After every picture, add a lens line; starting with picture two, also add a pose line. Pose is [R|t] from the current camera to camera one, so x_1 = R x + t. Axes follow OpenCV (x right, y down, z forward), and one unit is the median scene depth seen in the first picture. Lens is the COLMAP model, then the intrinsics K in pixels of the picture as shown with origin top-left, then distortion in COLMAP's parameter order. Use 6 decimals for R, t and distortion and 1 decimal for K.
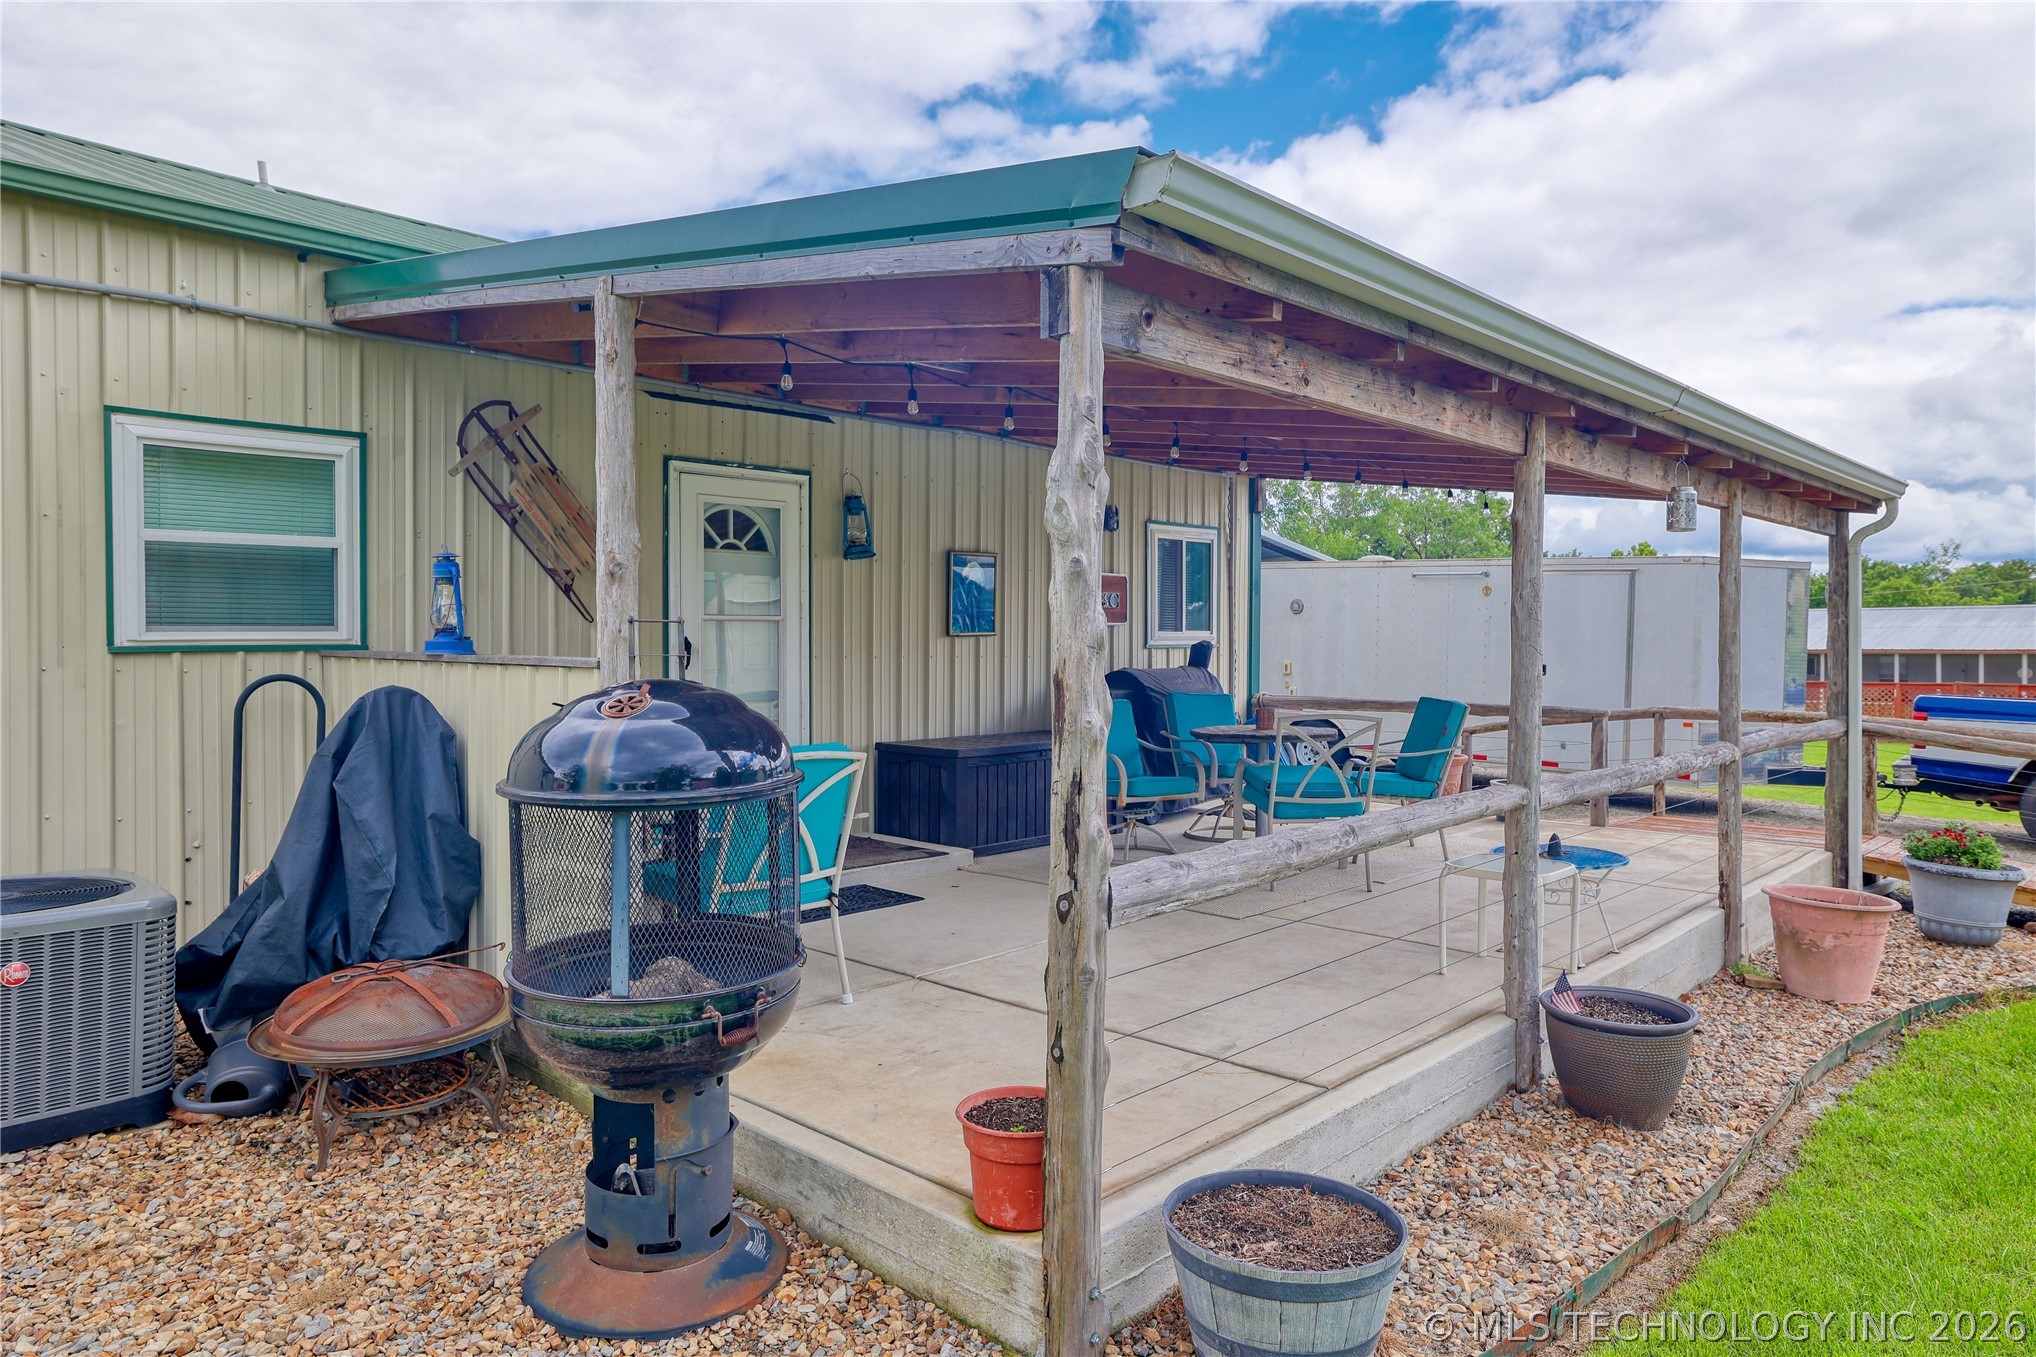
lens RADIAL K [[1283.8, 0, 1007.1], [0, 1283.8, 684.5], [0, 0, 1]] dist [0.003751, 0.001712]
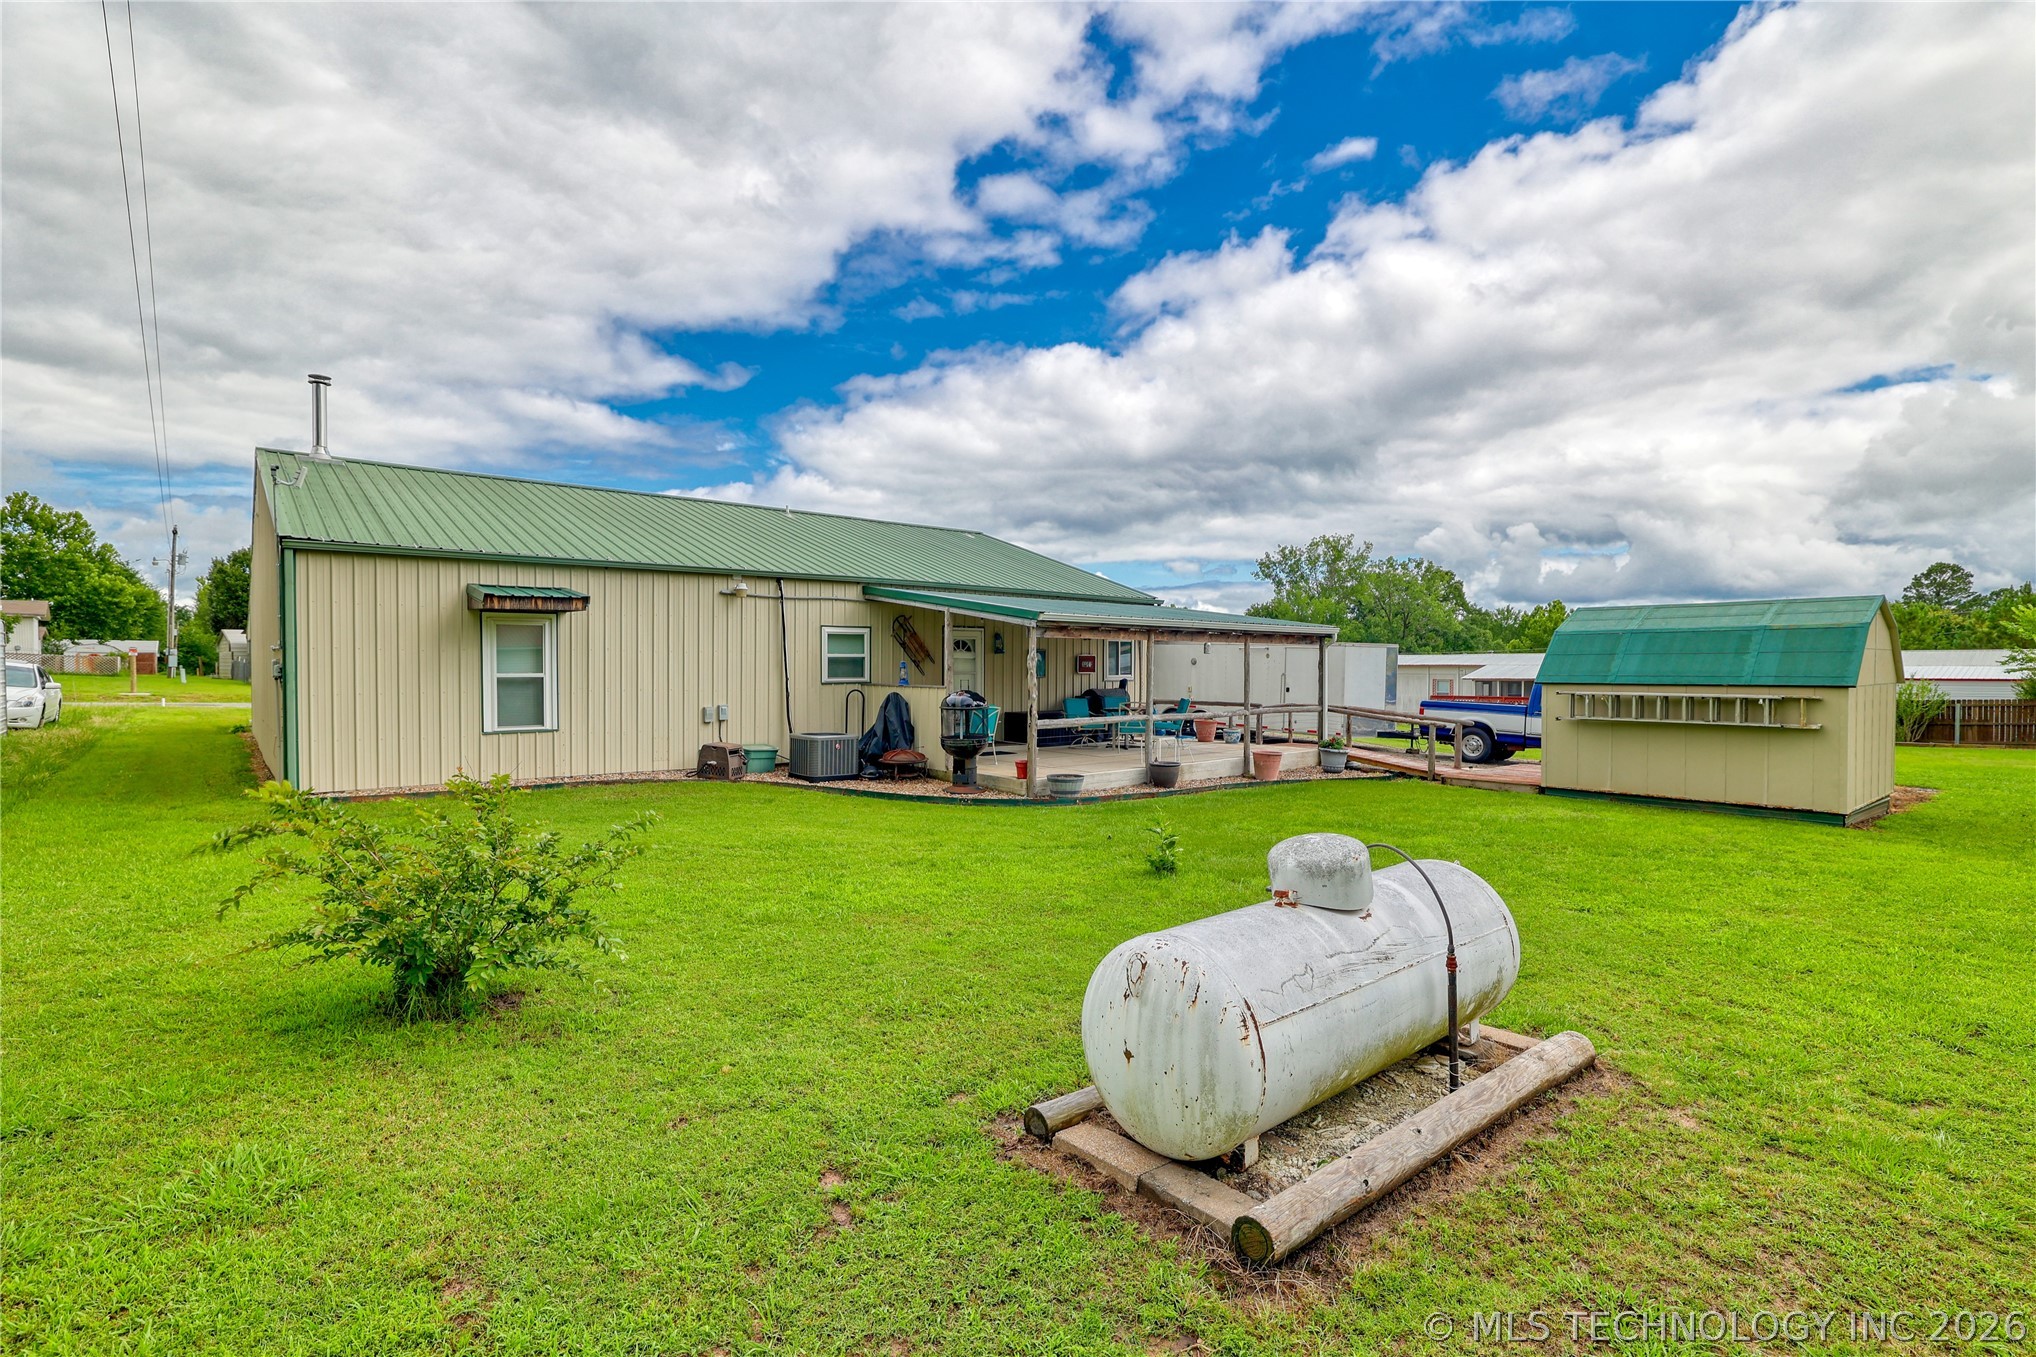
lens RADIAL K [[959.1, 0, 1023.8], [0, 959.1, 678.4], [0, 0, 1]] dist [0.001148, 0.000035]
pose [[0.995750, 0.000731, -0.092100, 0.198495], [-0.002925, 0.999715, -0.023695, 0.022830], [0.092056, 0.023864, 0.995468, -1.649061]]
